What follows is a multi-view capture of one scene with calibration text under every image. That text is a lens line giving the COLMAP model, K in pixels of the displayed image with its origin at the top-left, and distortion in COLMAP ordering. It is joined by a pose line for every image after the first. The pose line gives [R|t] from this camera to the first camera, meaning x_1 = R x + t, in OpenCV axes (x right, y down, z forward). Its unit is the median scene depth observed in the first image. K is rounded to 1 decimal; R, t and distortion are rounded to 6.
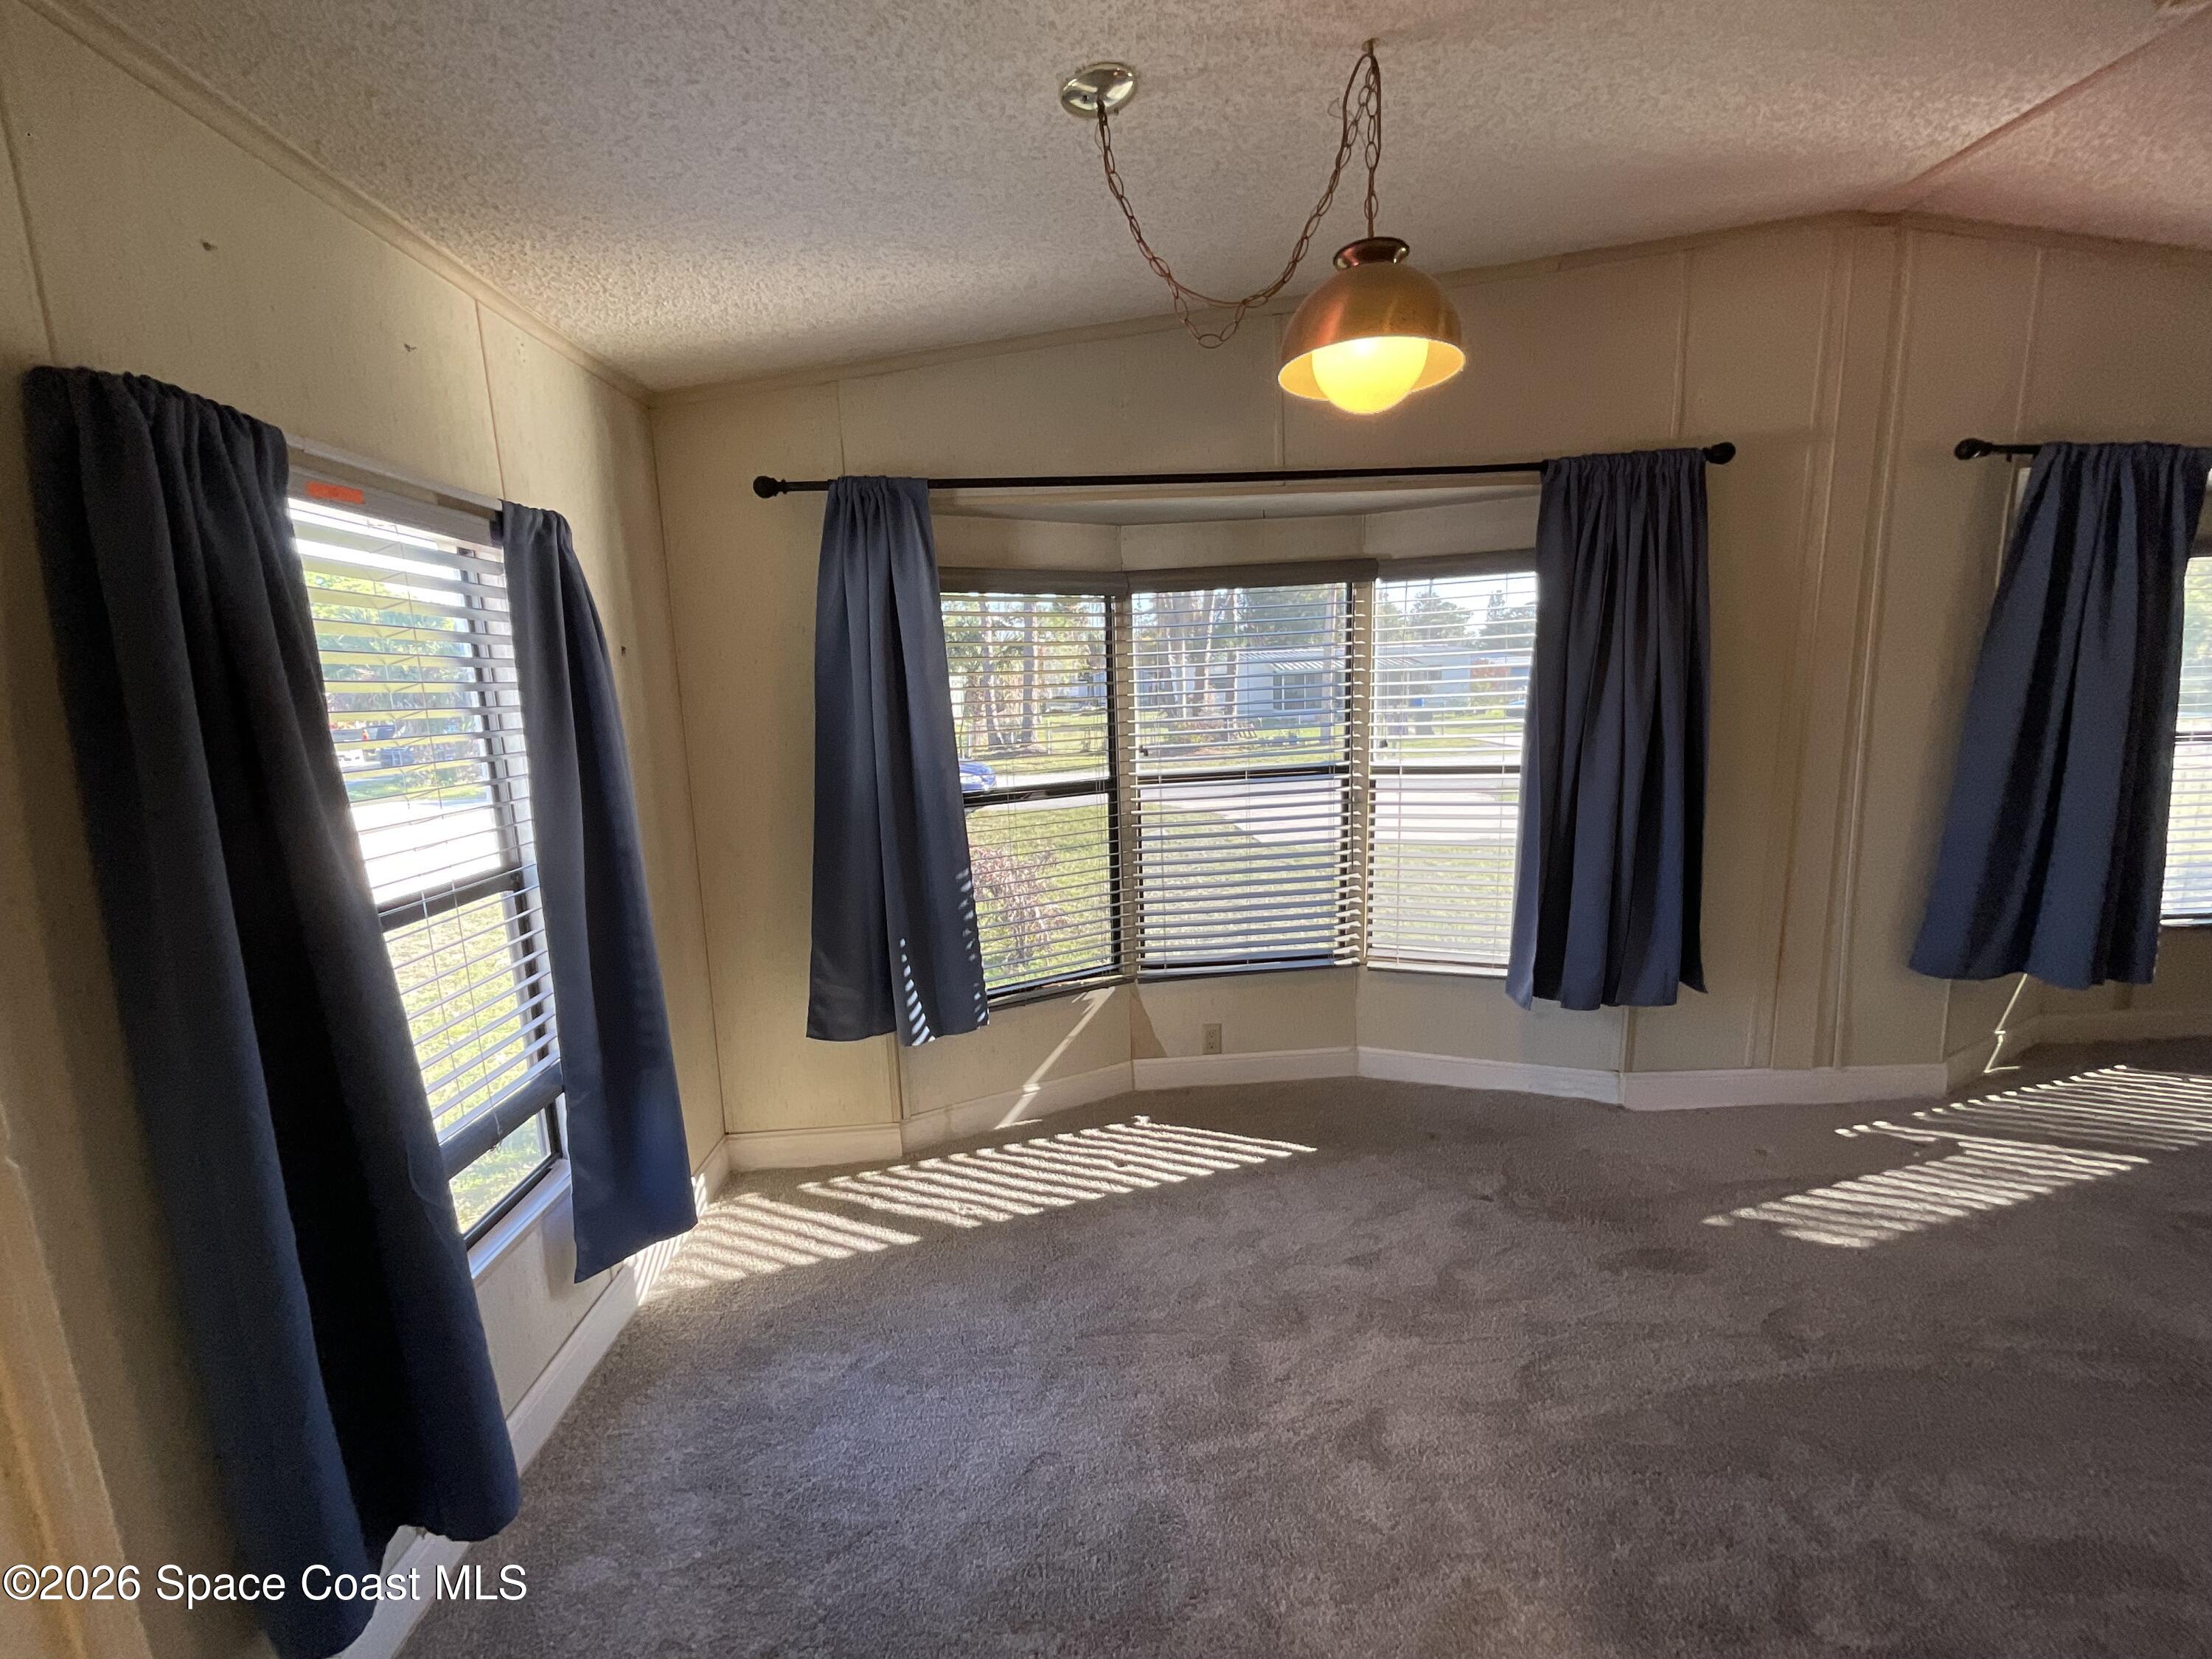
lens RADIAL K [[894.8, 0, 1106.6], [0, 894.8, 830.5], [0, 0, 1]] dist [0.000208, 0.000352]
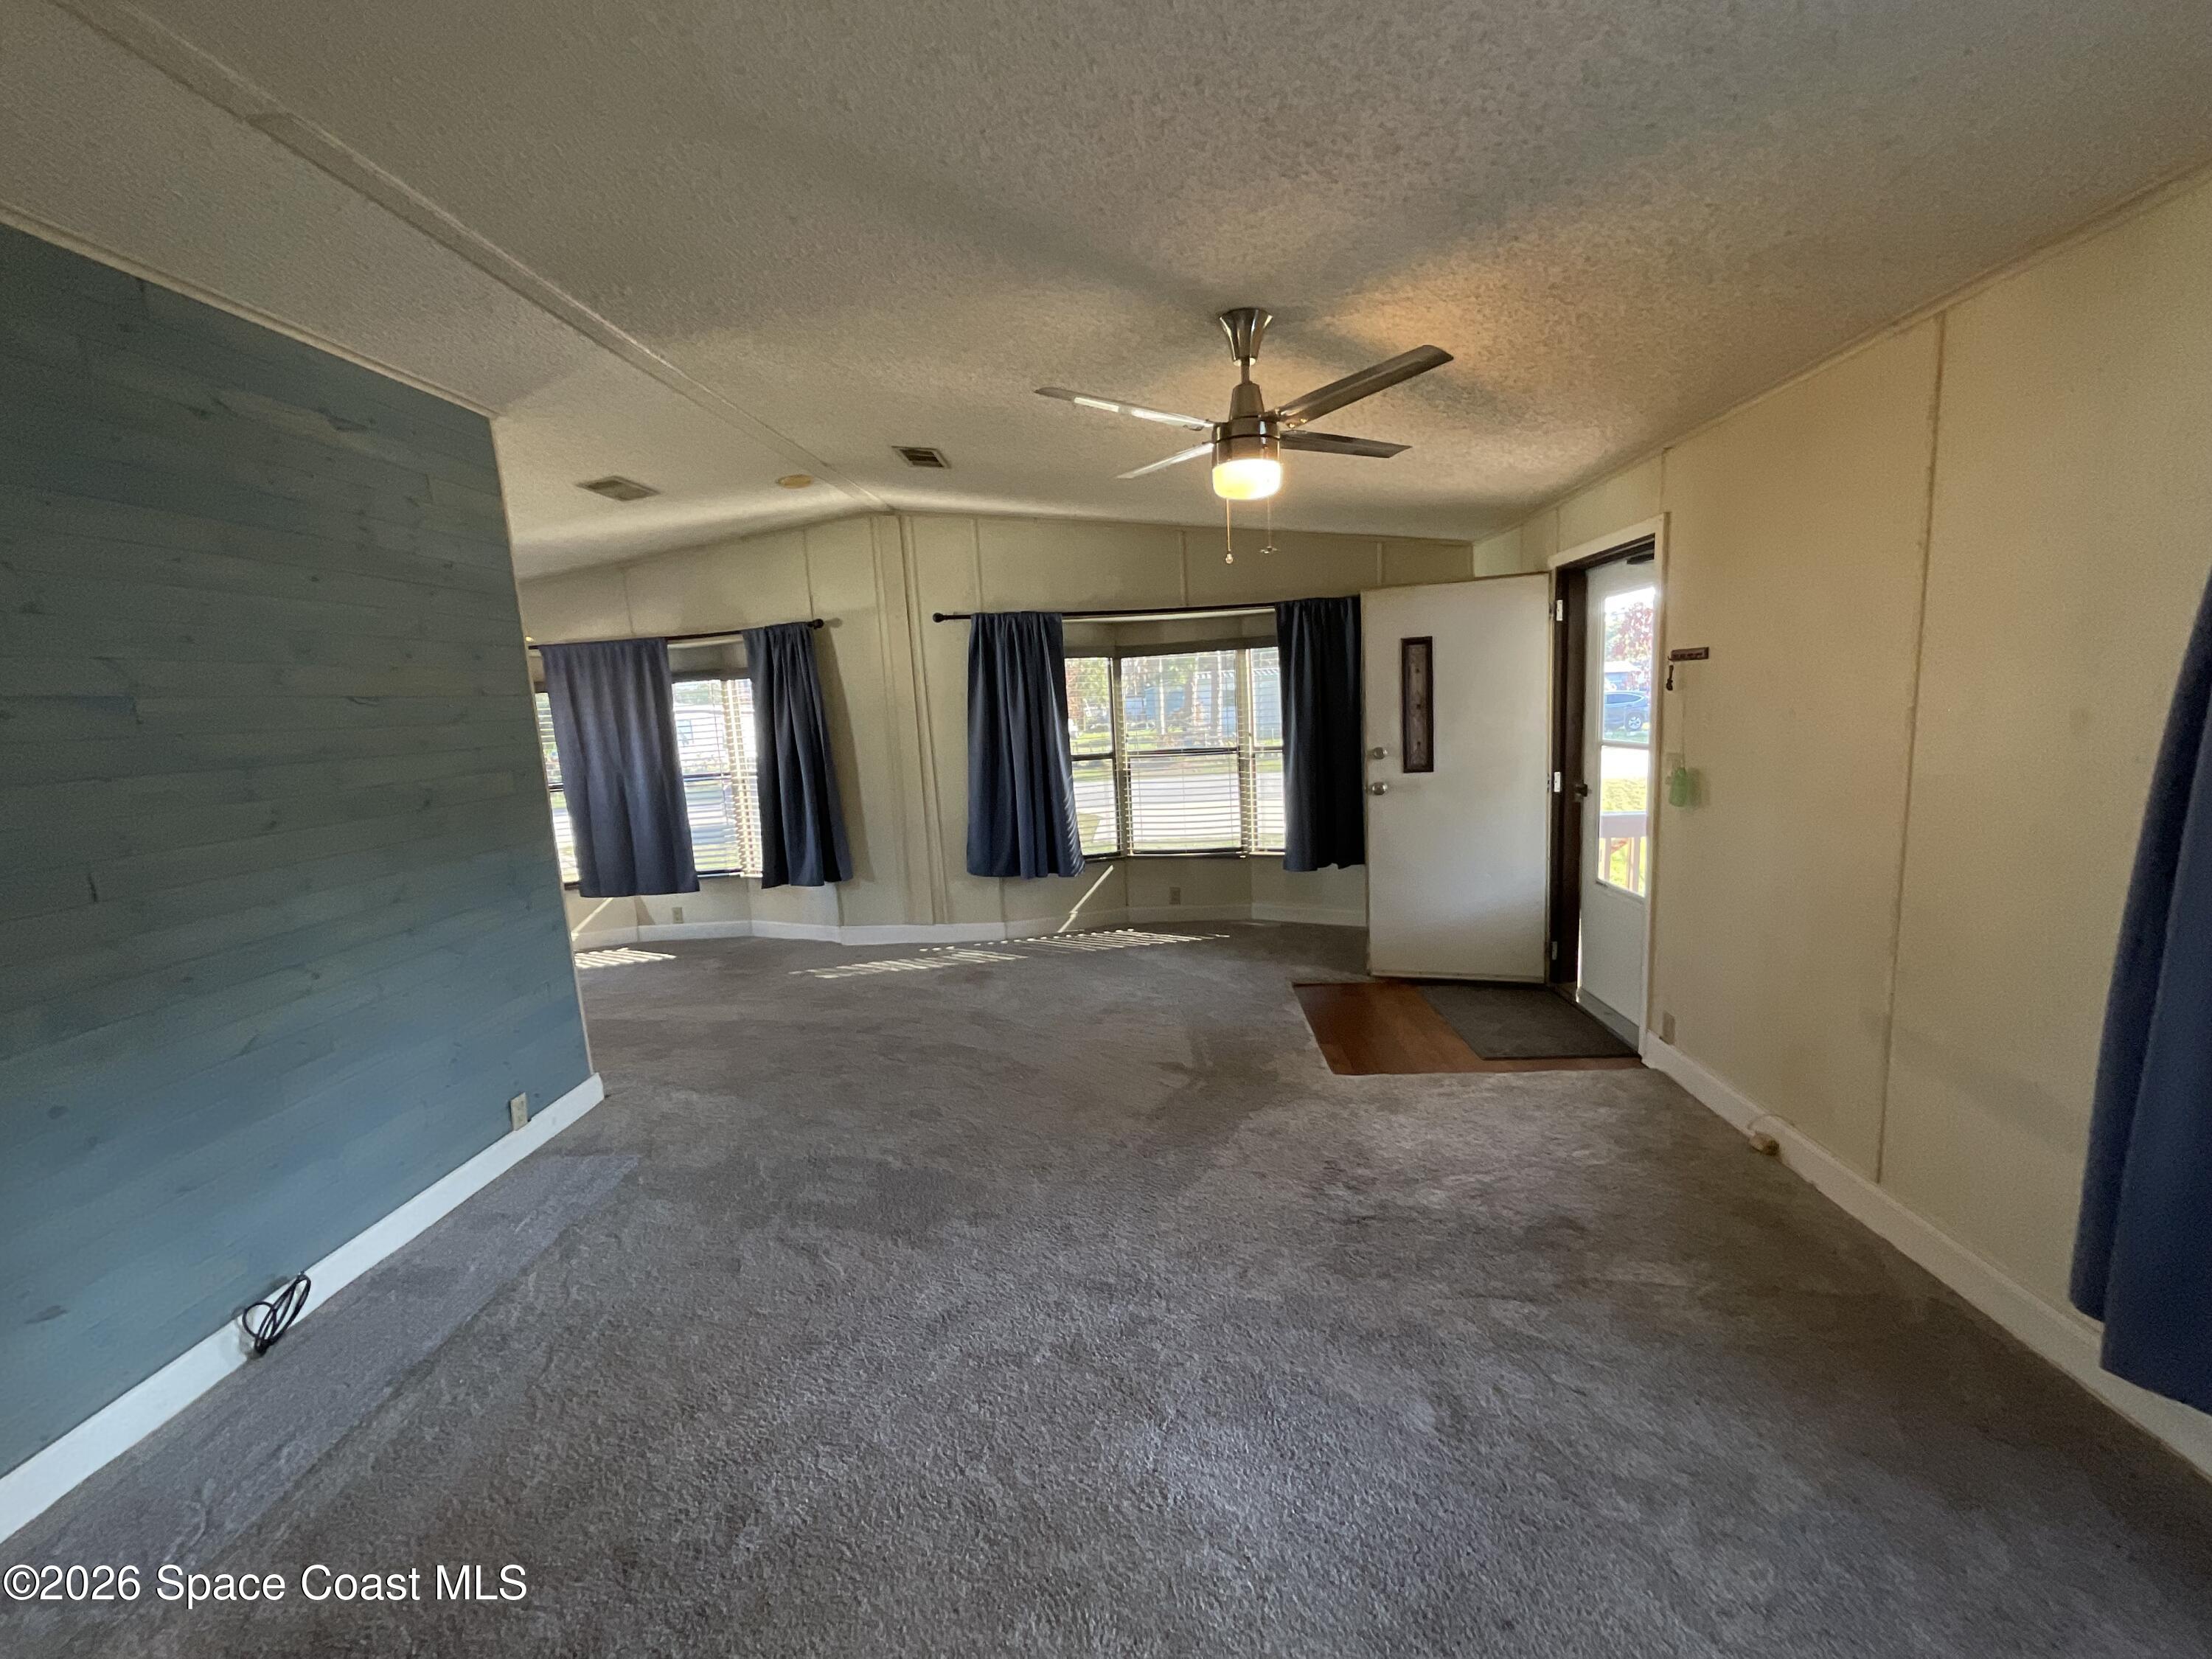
lens RADIAL K [[901.3, 0, 1110.6], [0, 901.3, 827.3], [0, 0, 1]] dist [-0.003547, 0.000071]
pose [[0.993618, -0.003805, -0.112730, 1.480159], [0.003093, 0.999974, -0.006495, 0.071568], [0.112752, 0.006104, 0.993604, -0.964239]]
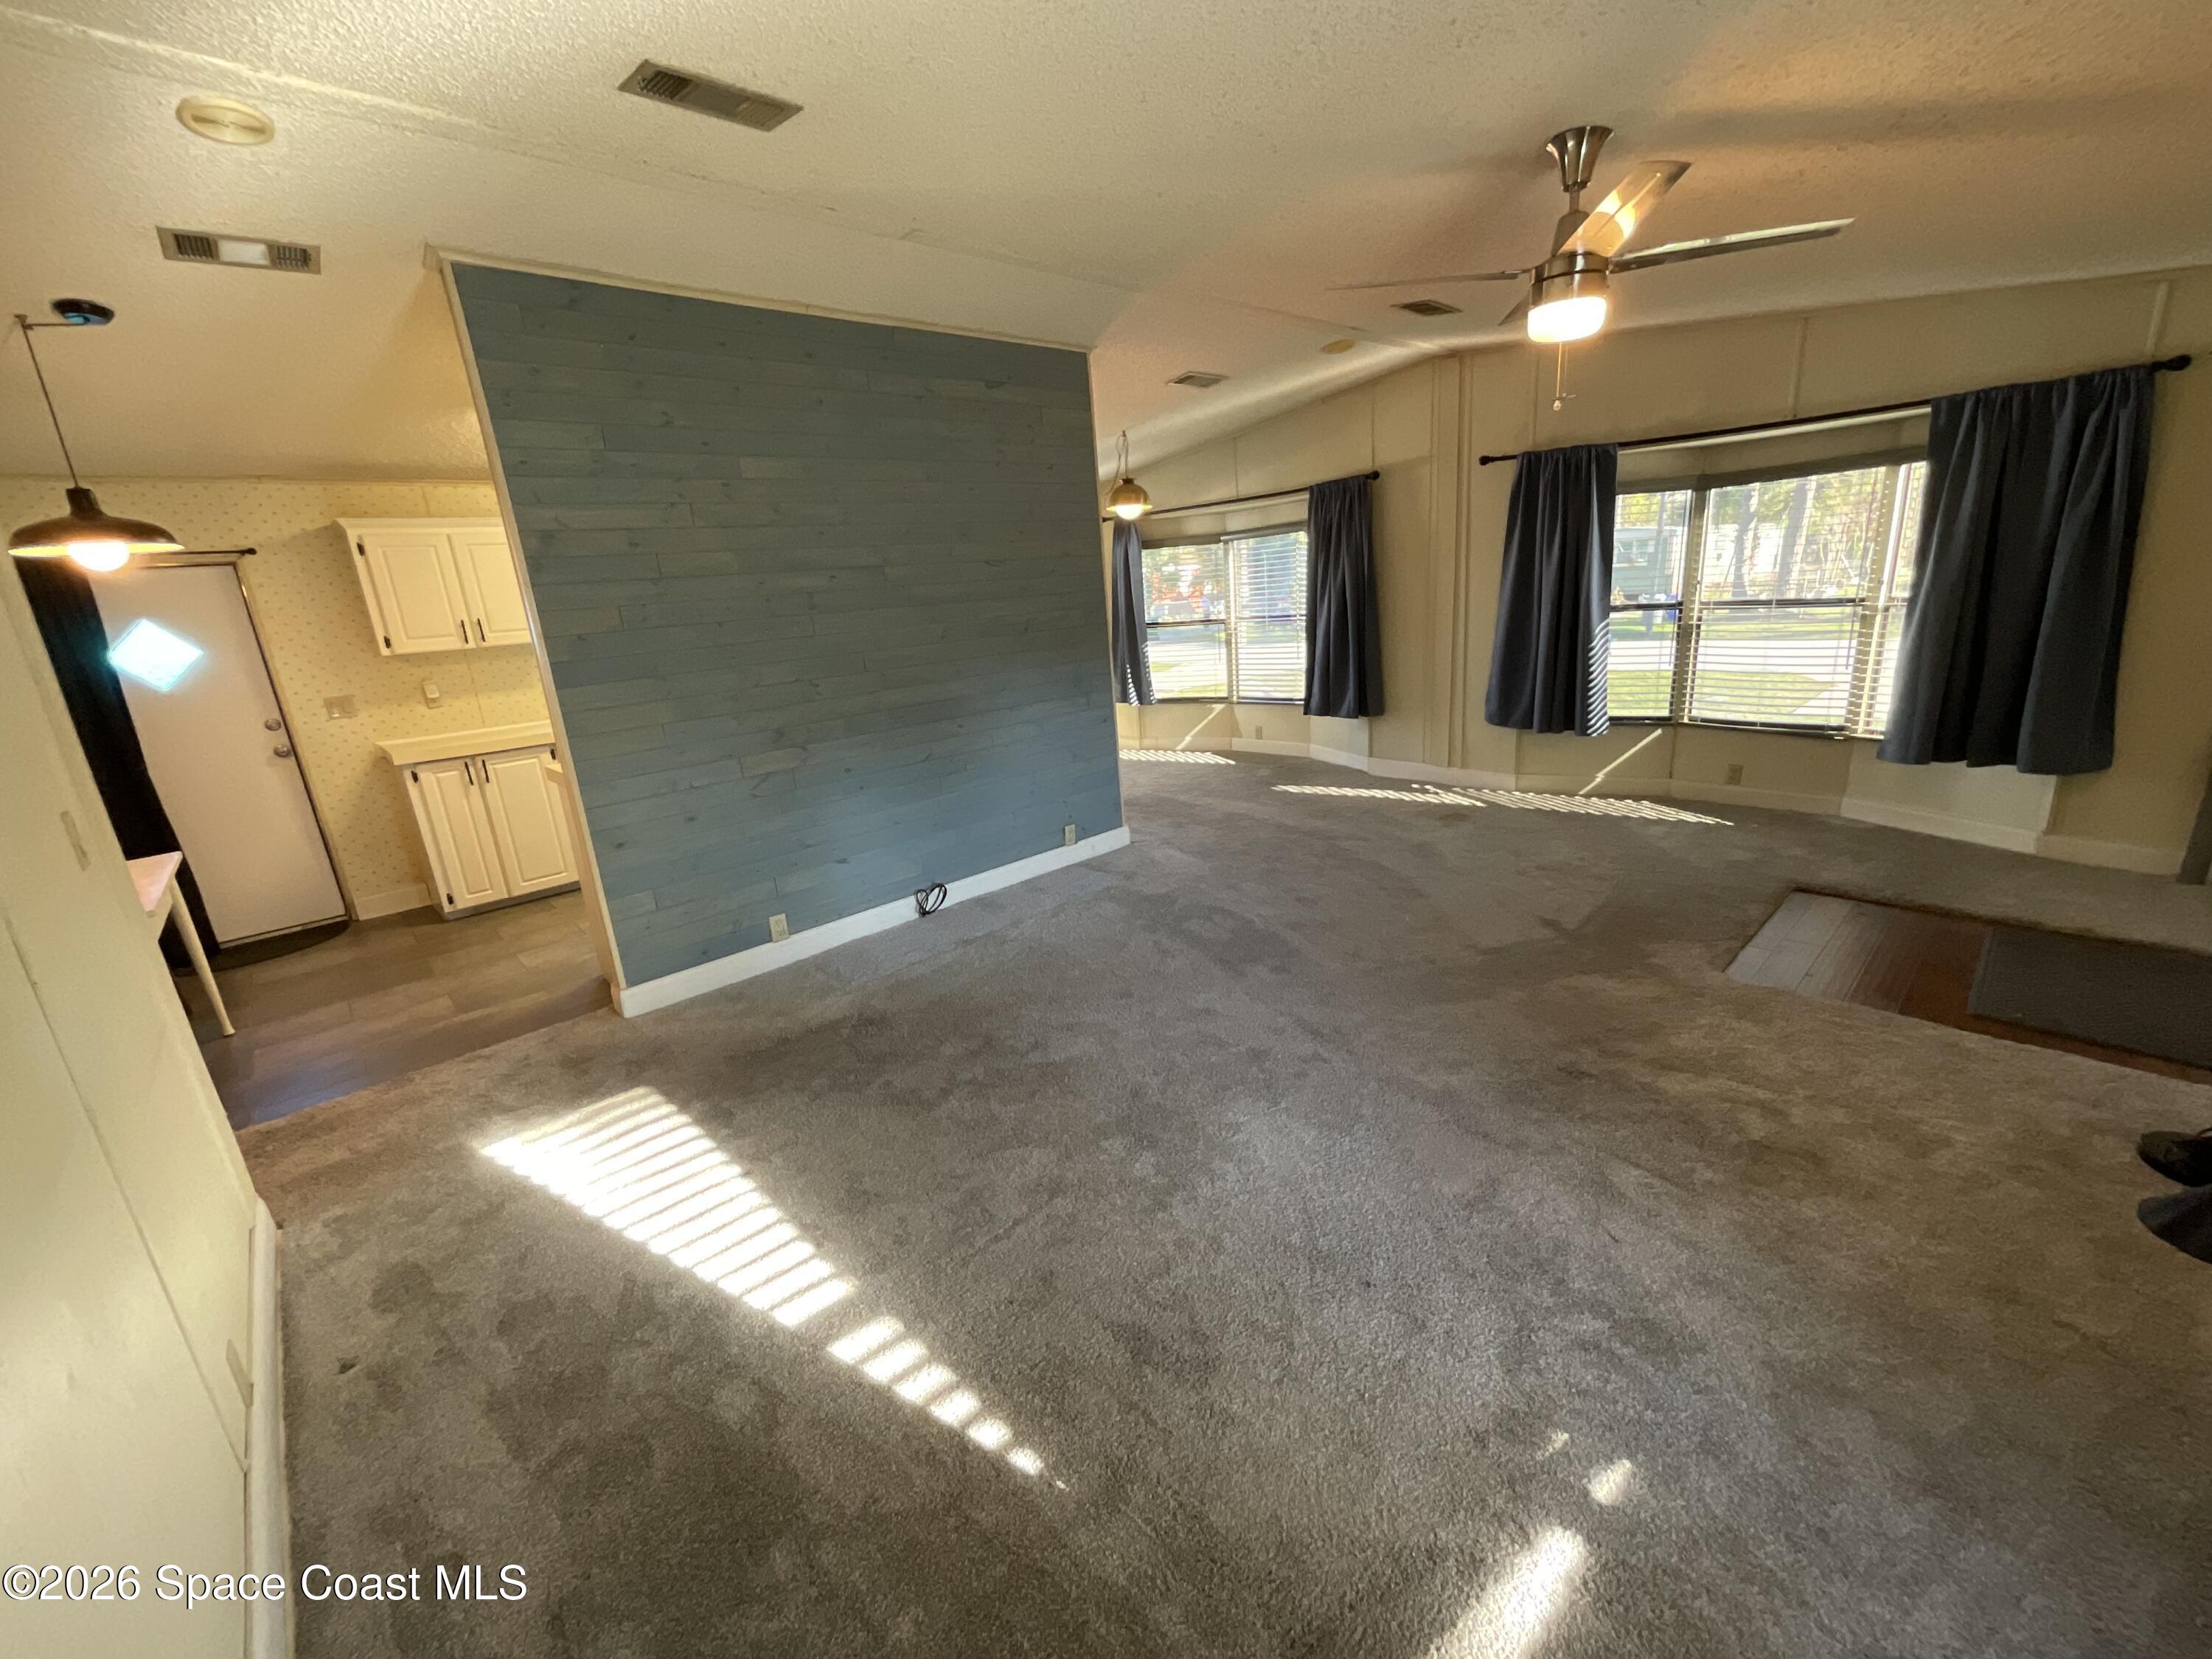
lens RADIAL K [[894.8, 0, 1106.6], [0, 894.8, 830.5], [0, 0, 1]] dist [0.000208, 0.000352]
pose [[0.643566, 0.193112, -0.740628, 1.949621], [-0.069427, 0.978387, 0.194777, 0.065709], [0.762235, -0.073933, 0.643064, -0.991109]]
